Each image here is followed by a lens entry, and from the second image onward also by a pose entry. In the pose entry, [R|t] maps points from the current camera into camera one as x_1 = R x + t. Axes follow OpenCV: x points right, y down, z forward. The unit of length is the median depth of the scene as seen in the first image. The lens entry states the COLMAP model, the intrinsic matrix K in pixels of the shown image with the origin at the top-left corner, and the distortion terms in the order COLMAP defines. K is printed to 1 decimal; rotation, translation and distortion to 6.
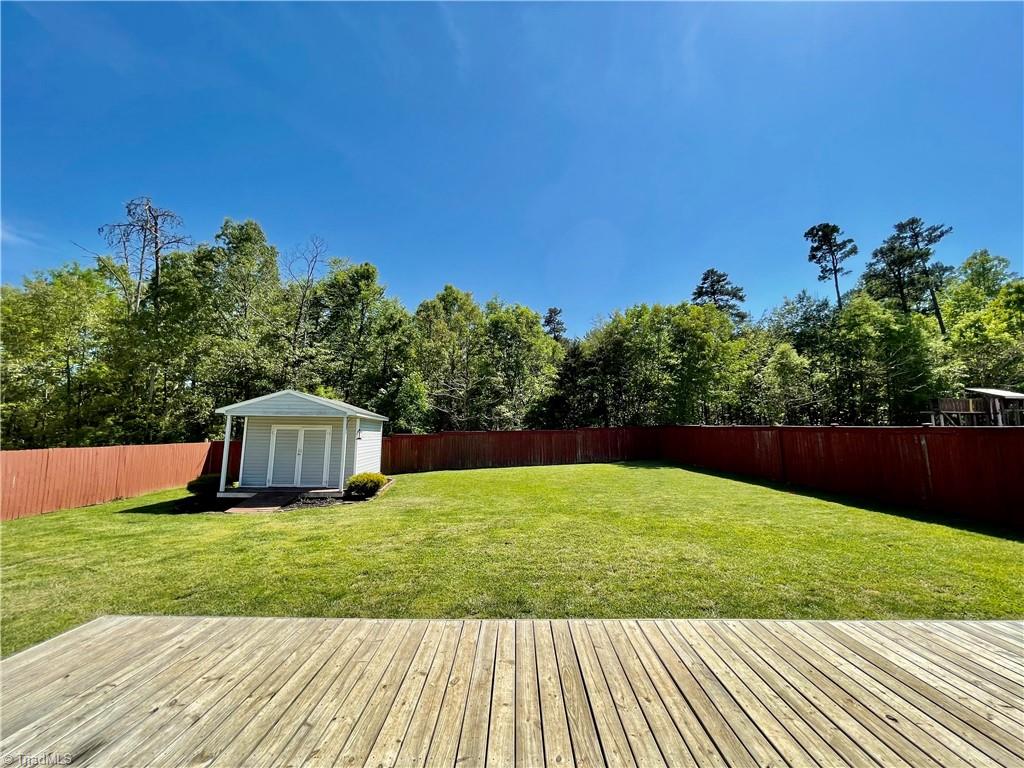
lens RADIAL K [[418.4, 0, 514.2], [0, 418.4, 381.6], [0, 0, 1]] dist [0.000139, -0.000012]
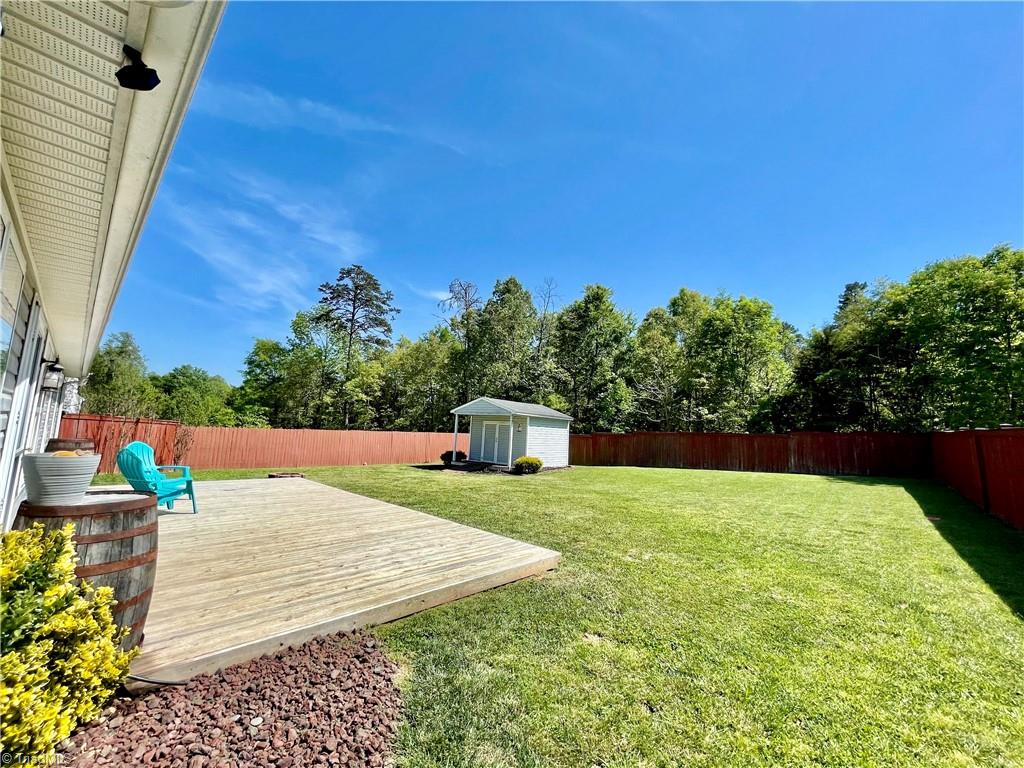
lens RADIAL K [[418.4, 0, 514.2], [0, 418.4, 381.6], [0, 0, 1]] dist [0.000139, -0.000012]
pose [[0.731869, -0.054572, -0.679257, 0.311577], [0.044705, 0.998486, -0.032051, 0.008844], [0.679978, -0.006908, 0.733200, -0.017188]]
